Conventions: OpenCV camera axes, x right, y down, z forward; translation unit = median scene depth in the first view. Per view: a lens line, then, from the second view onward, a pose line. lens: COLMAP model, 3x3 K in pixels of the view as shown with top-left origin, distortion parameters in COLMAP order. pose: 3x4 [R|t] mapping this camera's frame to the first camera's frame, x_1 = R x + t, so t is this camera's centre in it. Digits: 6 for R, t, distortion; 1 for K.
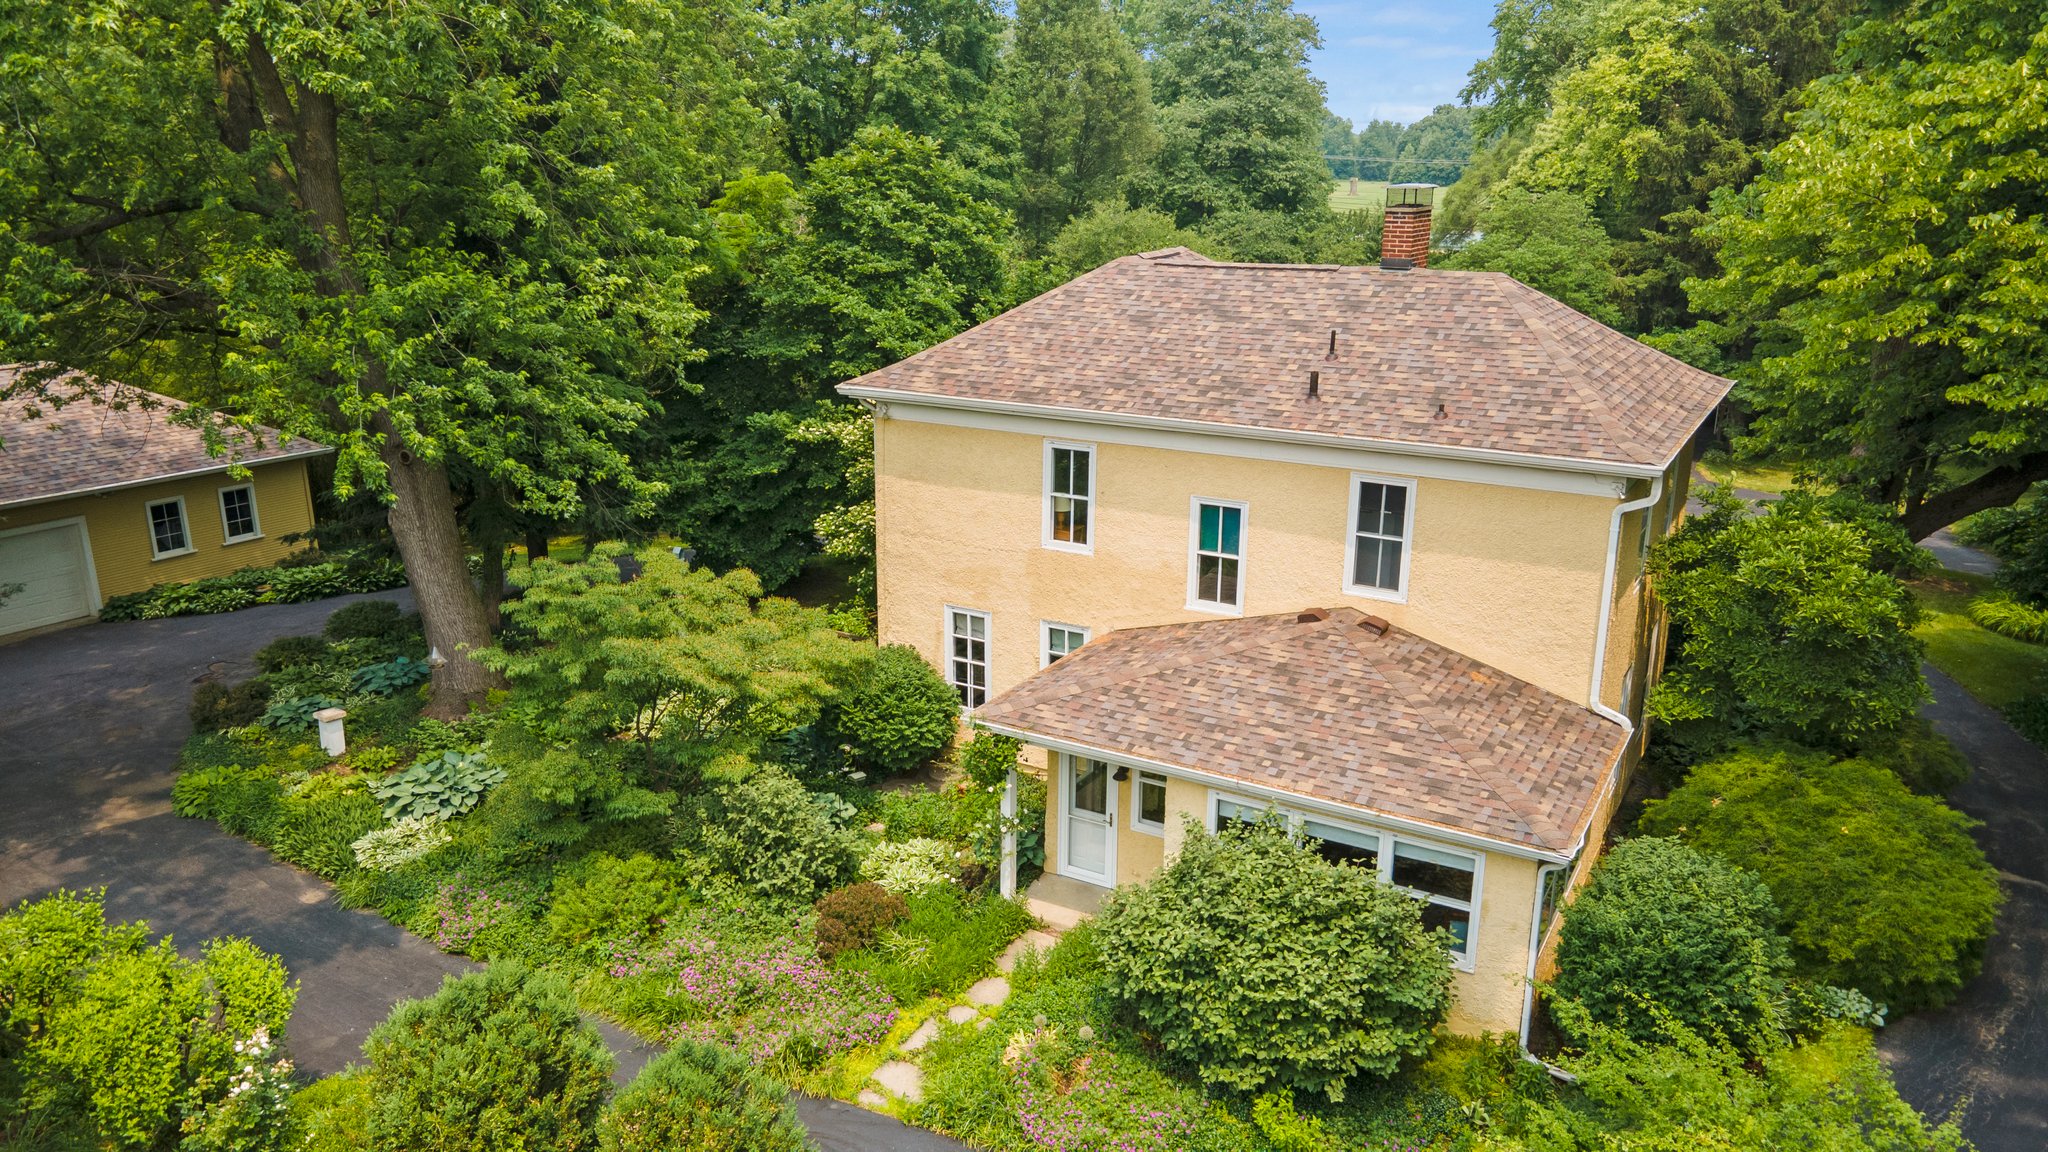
lens RADIAL K [[1487.1, 0, 1014.8], [0, 1487.1, 584.0], [0, 0, 1]] dist [0.044173, 0.003719]
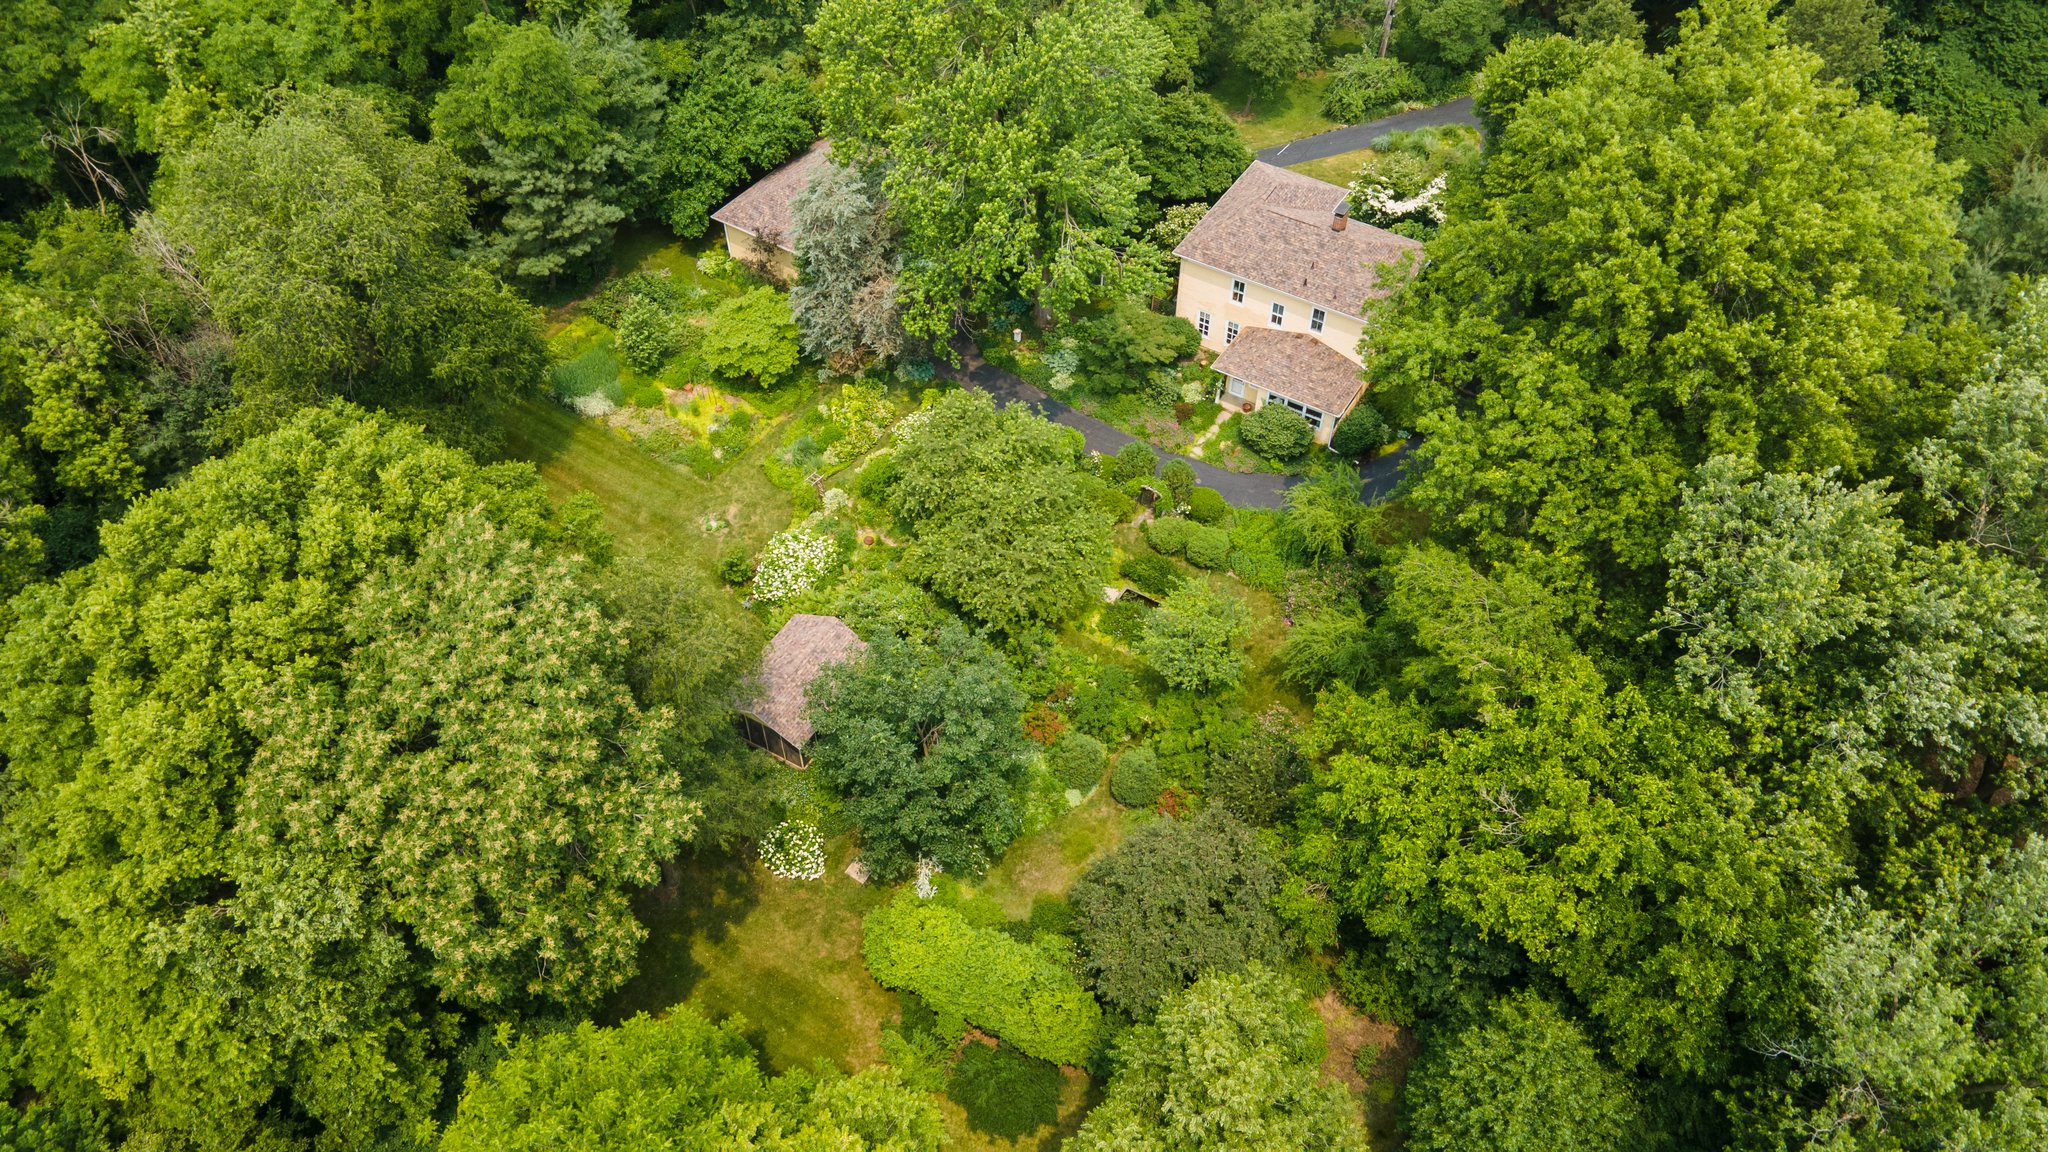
lens RADIAL K [[1487.1, 0, 1014.8], [0, 1487.1, 584.0], [0, 0, 1]] dist [0.044173, 0.003719]
pose [[0.999380, 0.016890, -0.030904, -0.420381], [0.002509, 0.841131, 0.540825, -1.567131], [0.035129, -0.540567, 0.840567, -2.704724]]
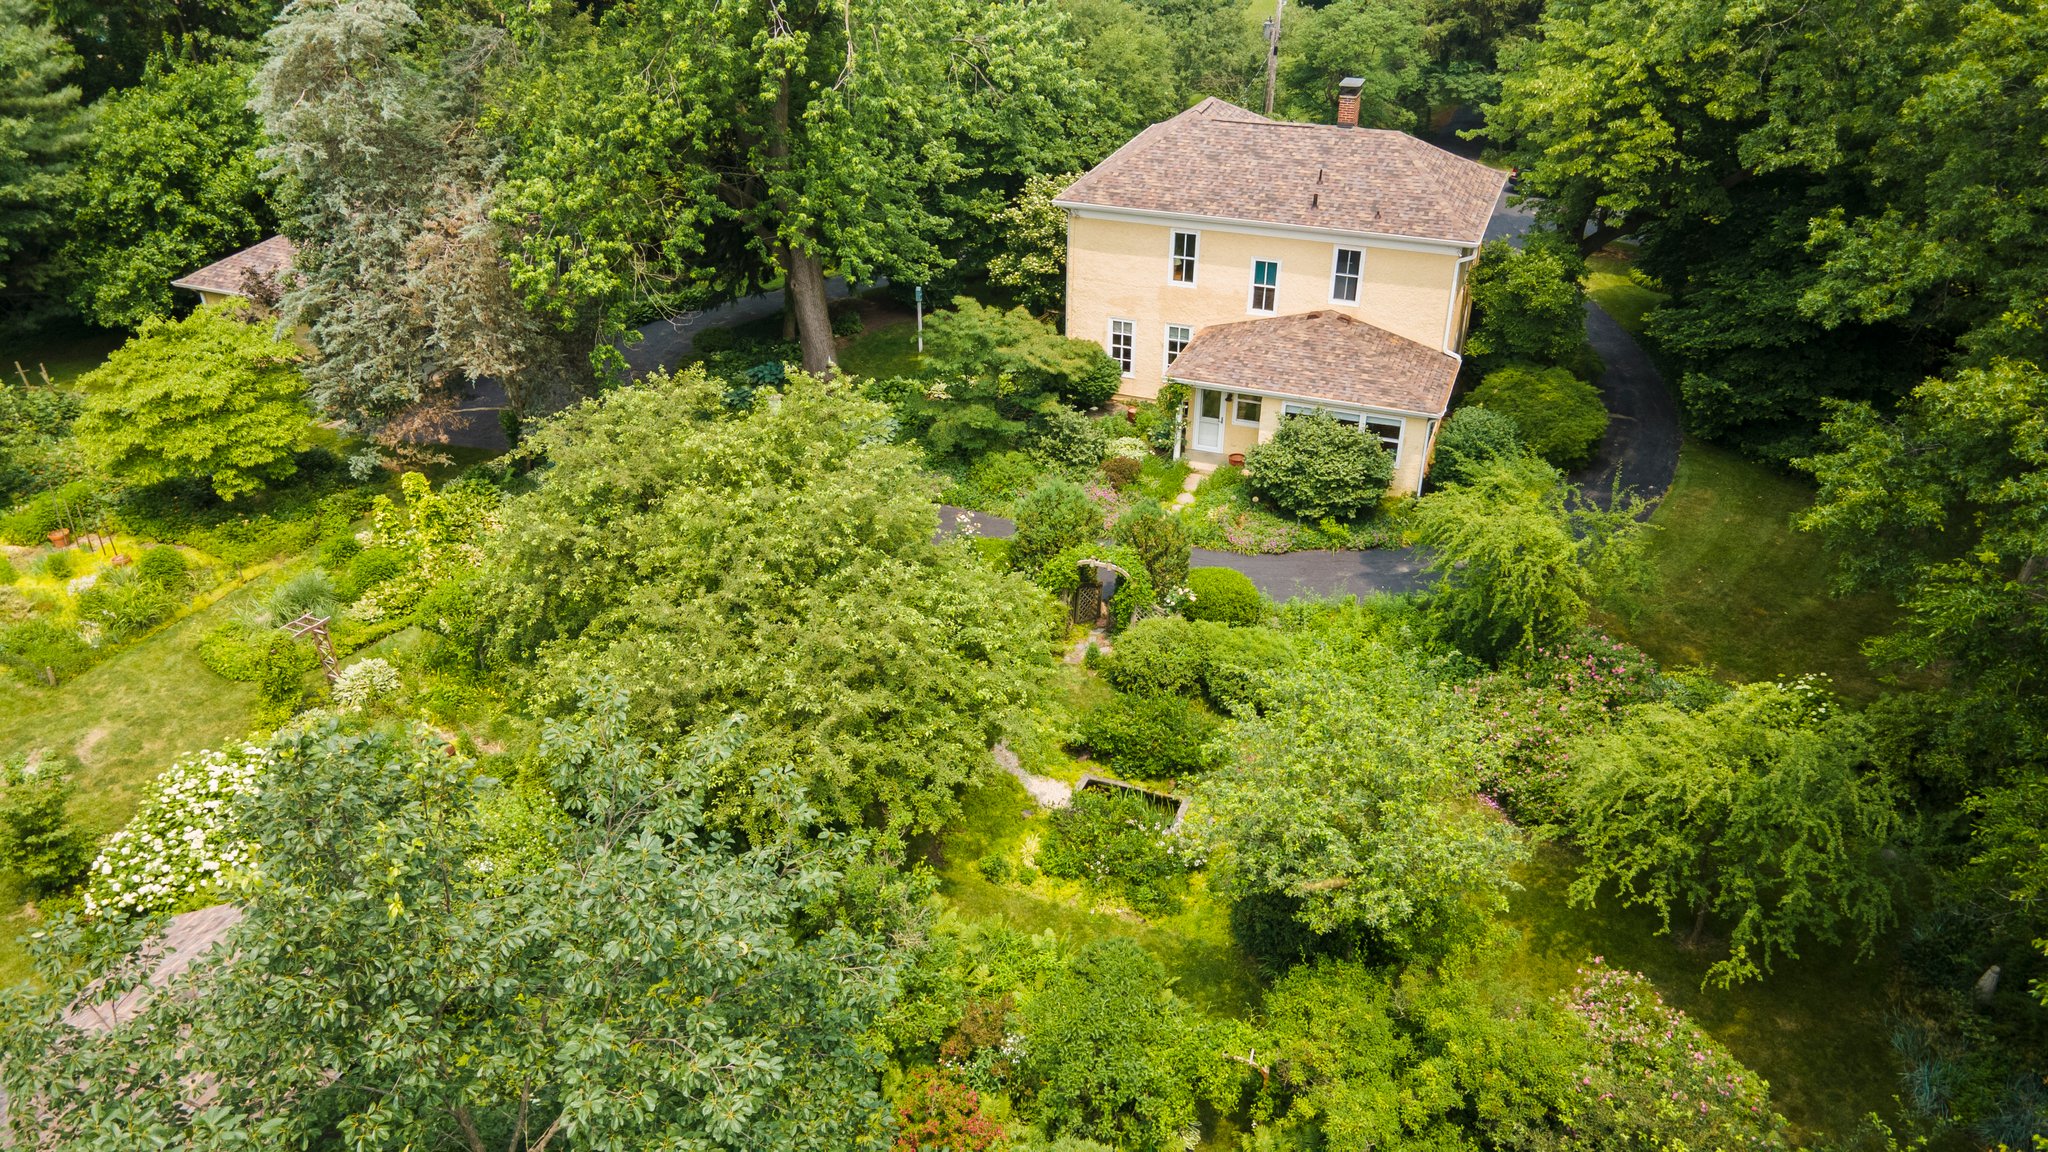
lens RADIAL K [[1487.1, 0, 1014.8], [0, 1487.1, 584.0], [0, 0, 1]] dist [0.044173, 0.003719]
pose [[0.988035, -0.083292, 0.129808, -0.512280], [0.051064, 0.970831, 0.234264, -0.123540], [-0.145534, -0.224833, 0.963468, -1.023413]]
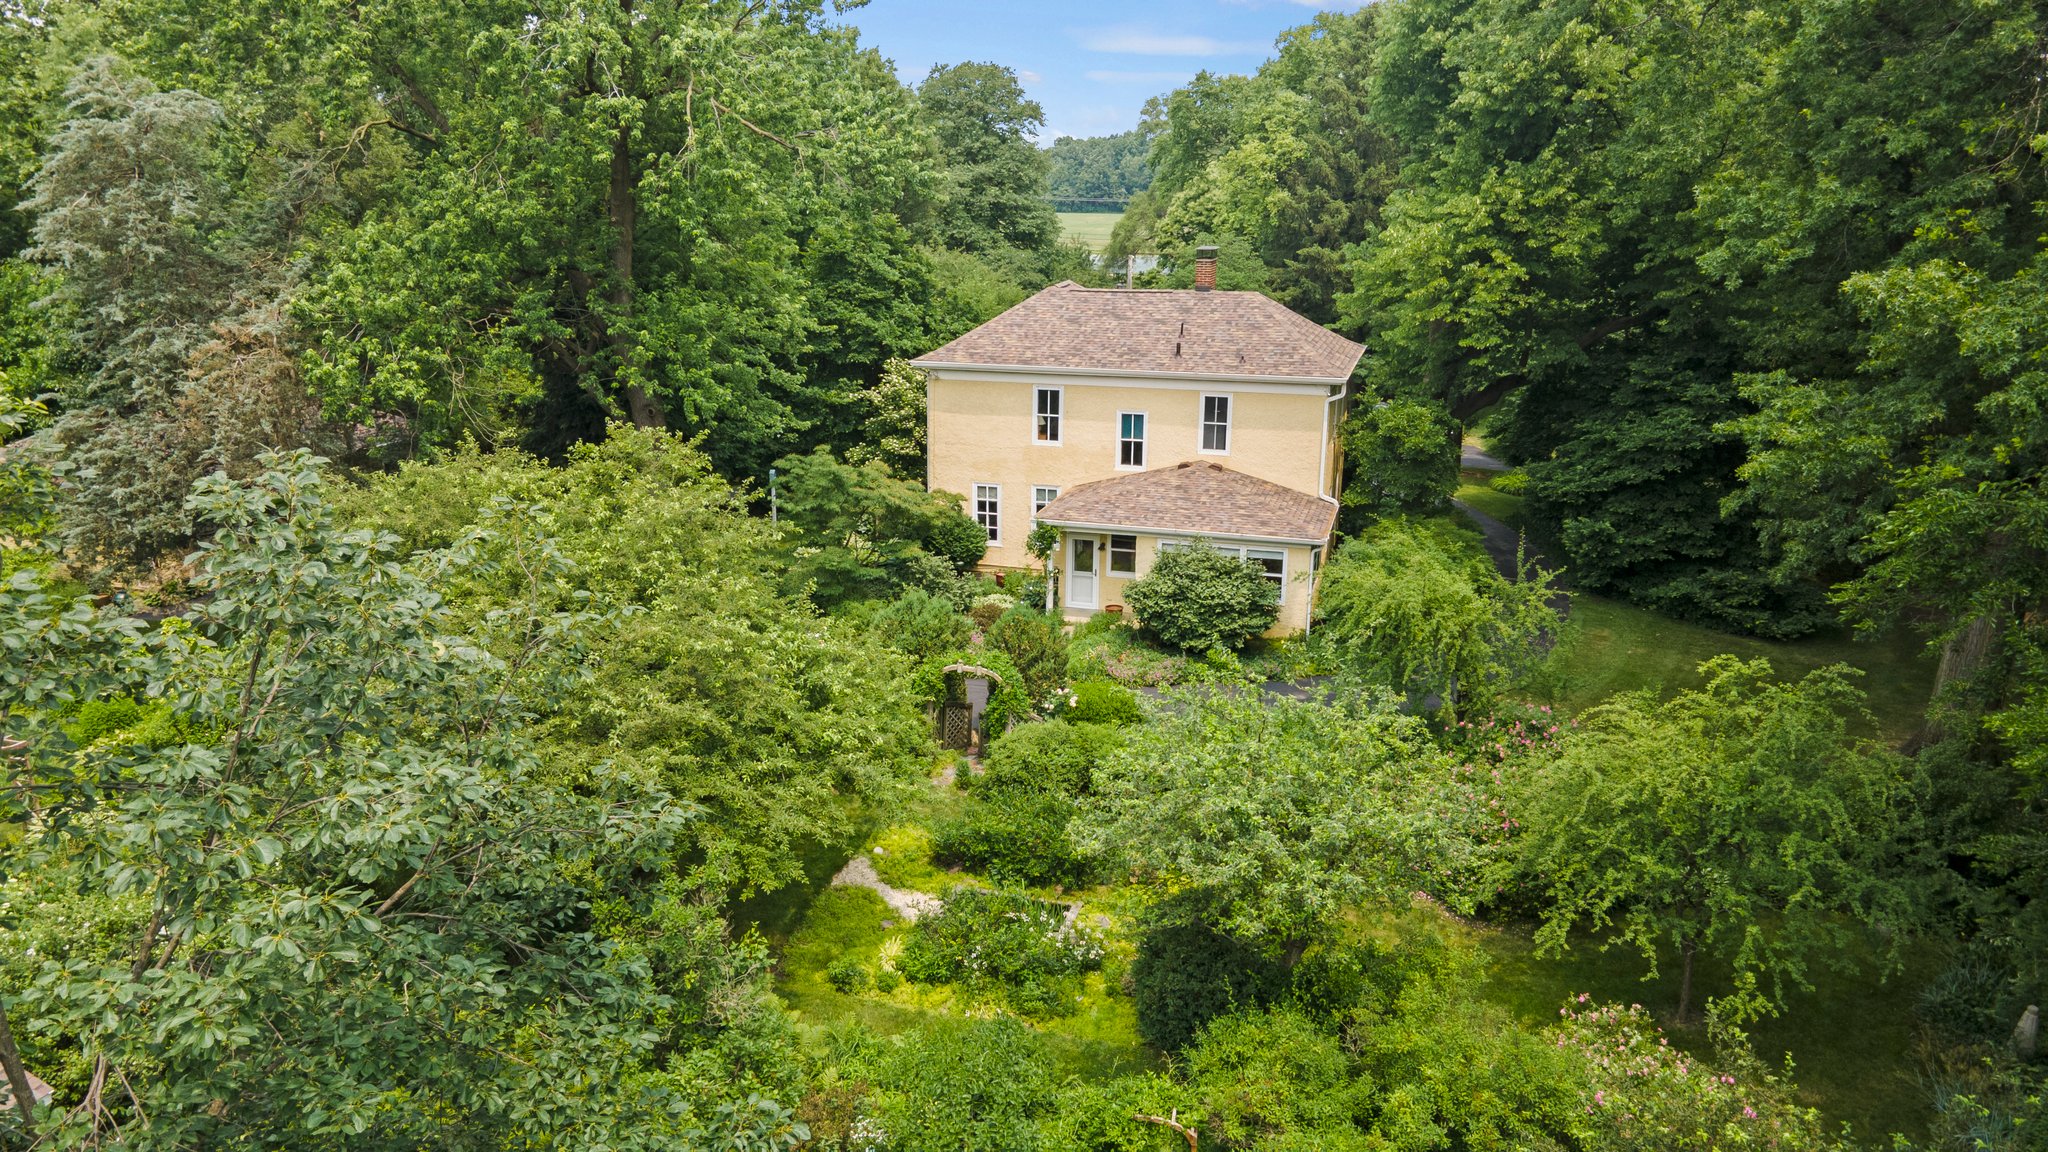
lens RADIAL K [[1488.9, 0, 1008.6], [0, 1488.9, 581.0], [0, 0, 1]] dist [0.071694, -0.048722]
pose [[0.971793, -0.063139, 0.227224, -0.493349], [0.066963, 0.997713, -0.009155, 0.178500], [-0.226127, 0.024112, 0.973799, -0.887910]]
